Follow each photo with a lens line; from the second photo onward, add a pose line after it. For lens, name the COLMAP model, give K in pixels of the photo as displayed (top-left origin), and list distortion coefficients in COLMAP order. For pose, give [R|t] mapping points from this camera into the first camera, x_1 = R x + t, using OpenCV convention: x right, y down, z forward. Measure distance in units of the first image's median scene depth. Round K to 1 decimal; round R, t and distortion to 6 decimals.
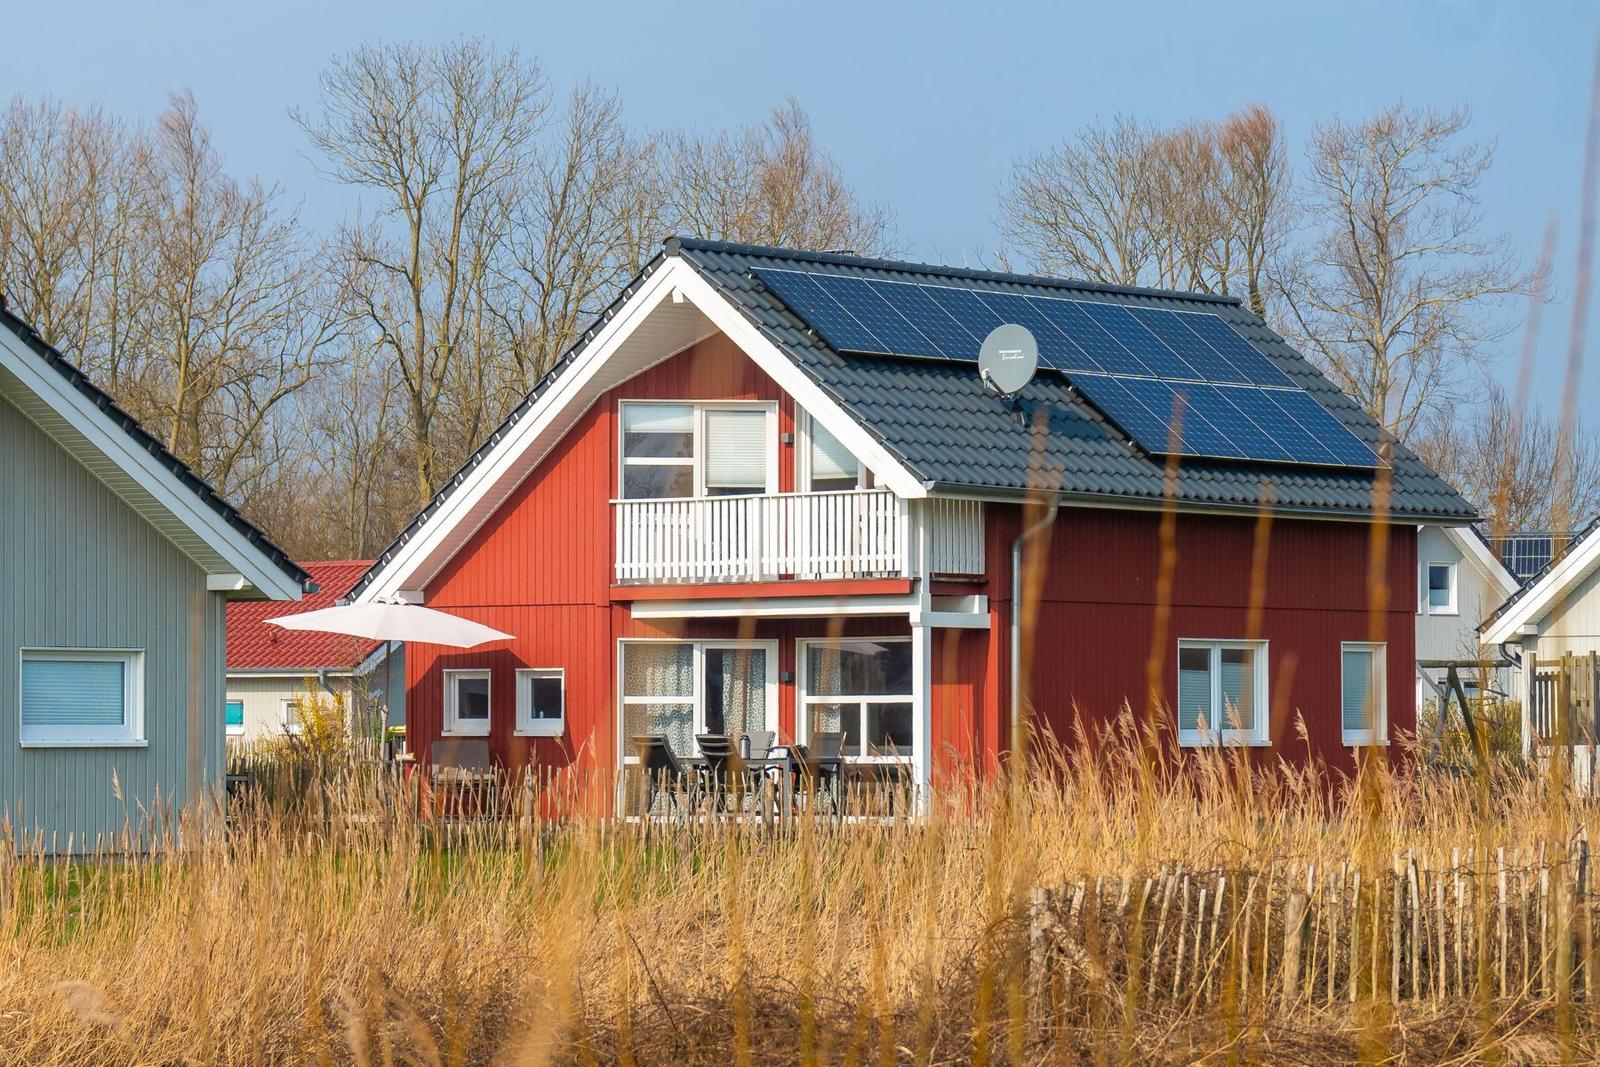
lens RADIAL K [[5712.0, 0, 798.3], [0, 5712.0, 534.9], [0, 0, 1]] dist [0.216998, 0.000000]
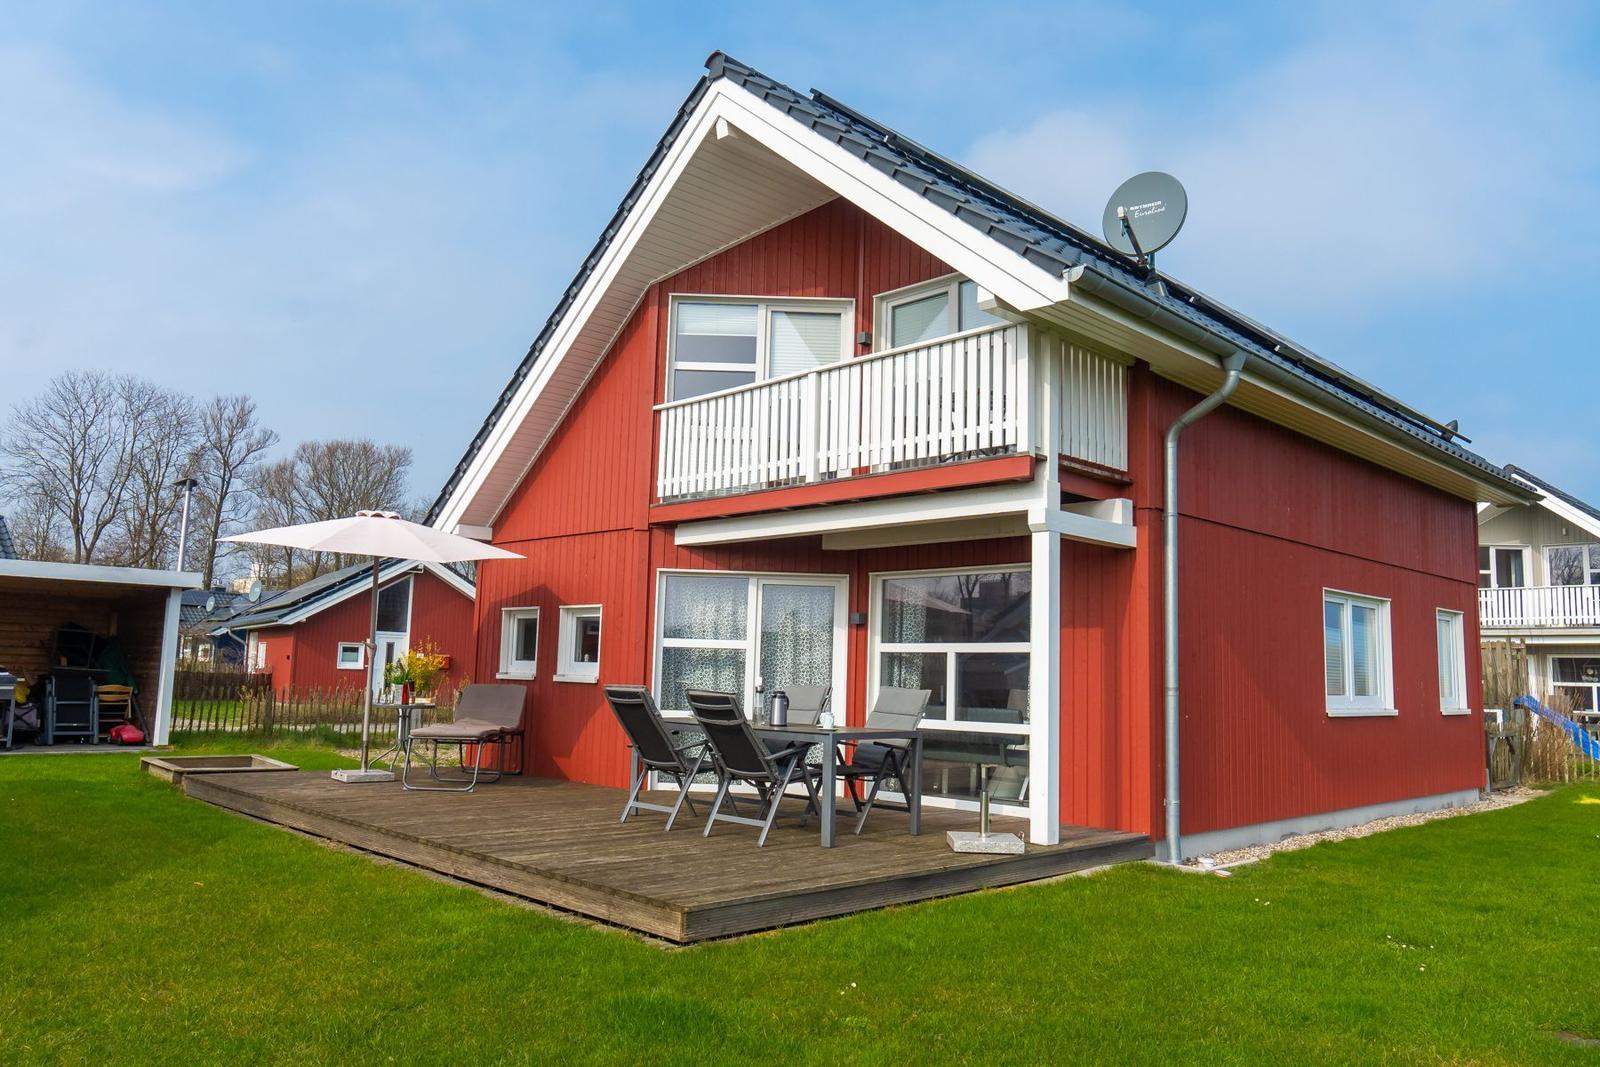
lens RADIAL K [[1161.0, 0, 798.4], [0, 1161.0, 537.8], [0, 0, 1]] dist [-0.041370, 0.020994]
pose [[0.994086, 0.015219, -0.107527, 0.007376], [-0.024074, 0.996379, -0.081547, 0.027046], [0.105896, 0.083653, 0.990852, 0.831578]]
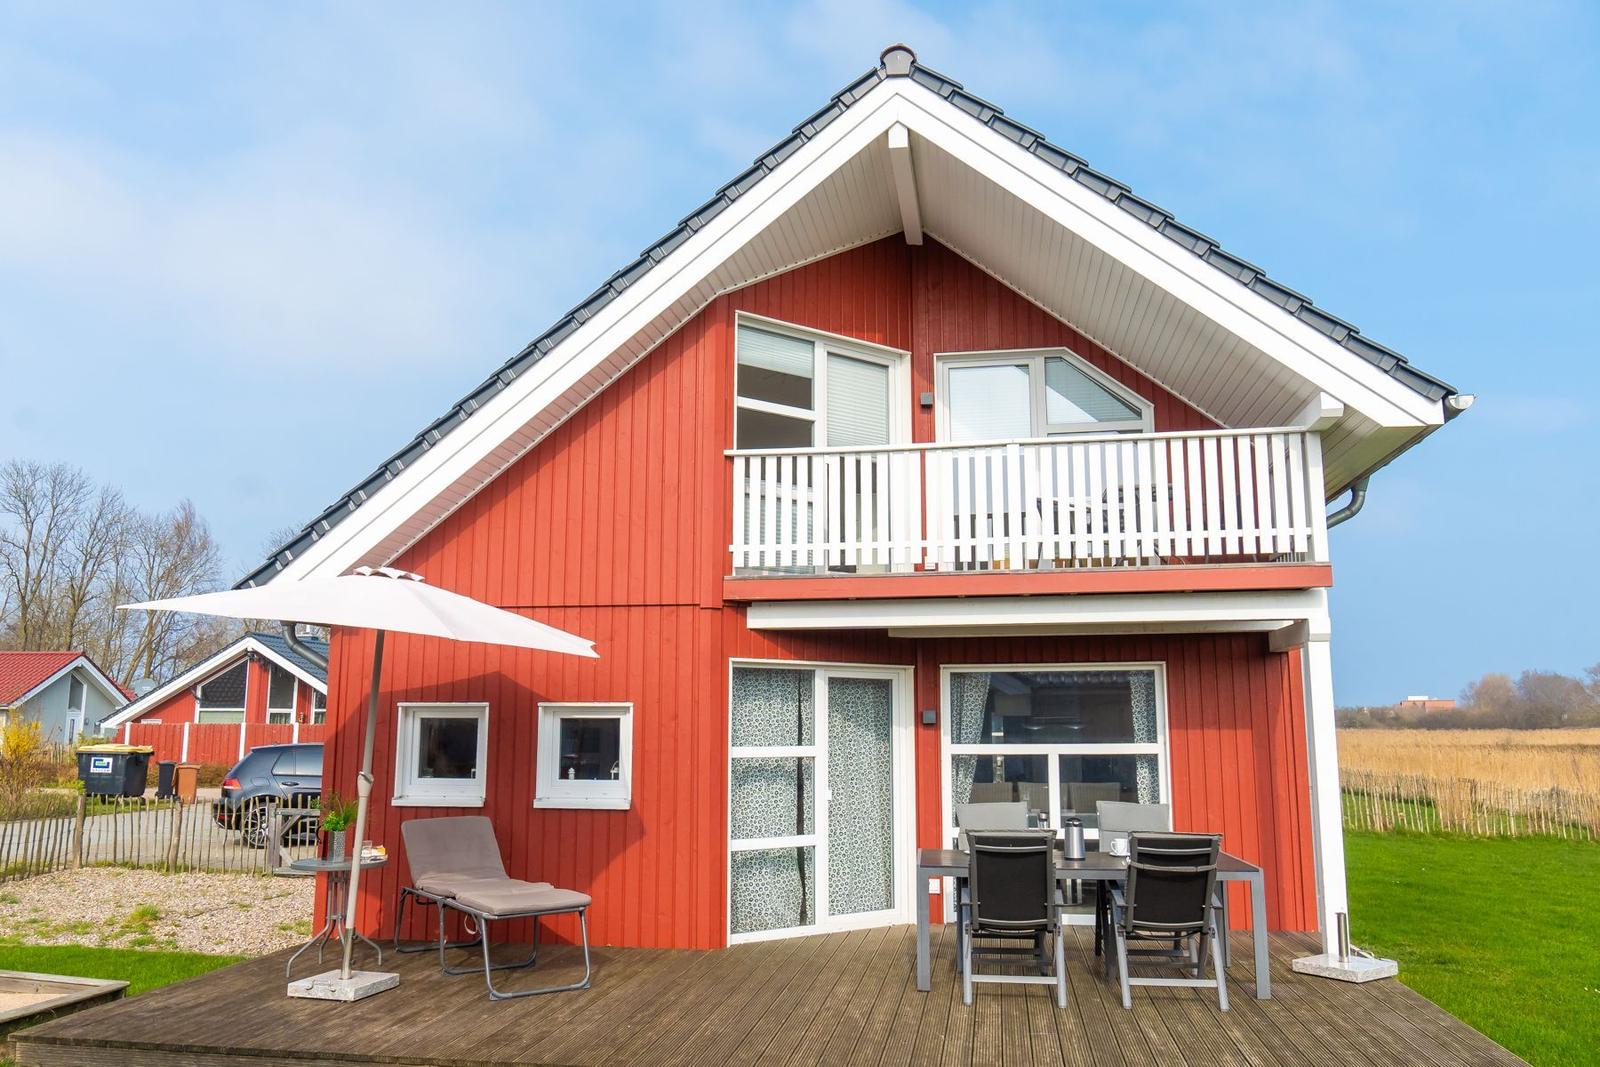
lens RADIAL K [[1231.1, 0, 785.5], [0, 1231.1, 528.9], [0, 0, 1]] dist [-0.024214, 0.018696]
pose [[0.868949, 0.079430, 0.488486, -0.096575], [-0.017491, 0.991349, -0.130084, 0.021708], [-0.494593, 0.104492, 0.862821, 0.871796]]
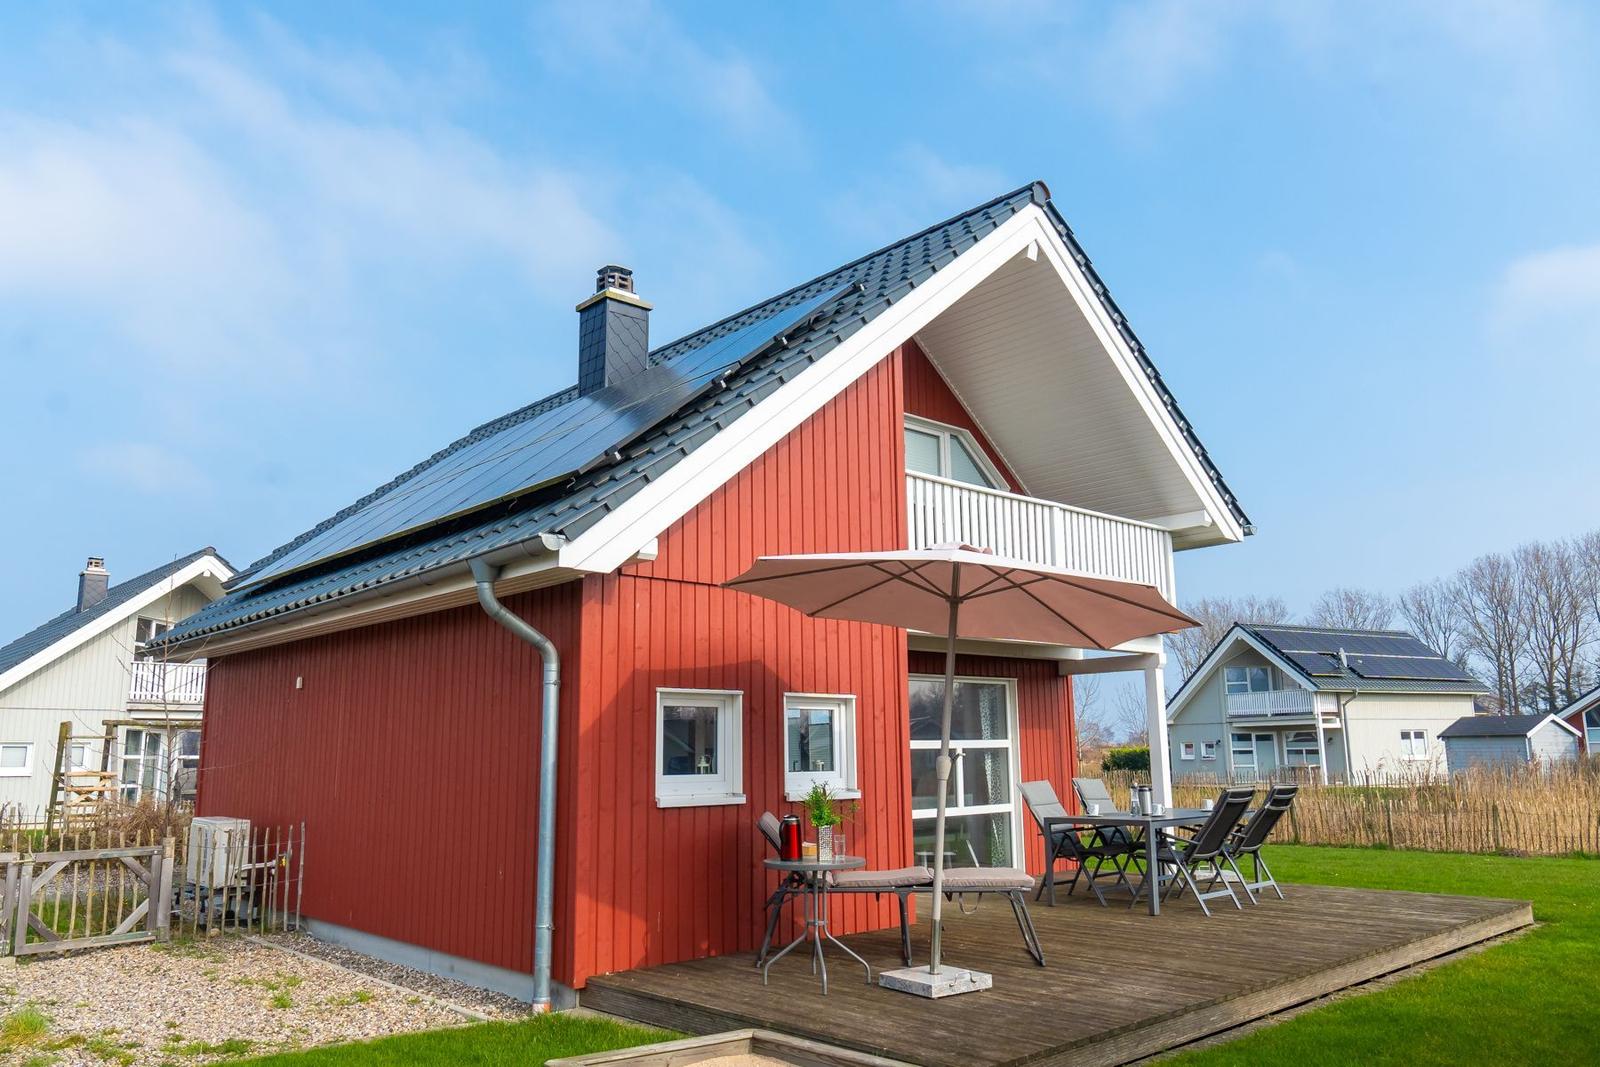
lens RADIAL K [[1161.0, 0, 789.8], [0, 1161.0, 530.3], [0, 0, 1]] dist [-0.041370, 0.020994]
pose [[0.147039, 0.186464, 0.971396, -0.179470], [-0.023376, 0.982451, -0.185048, 0.029856], [-0.988854, 0.004502, 0.148818, 0.991437]]
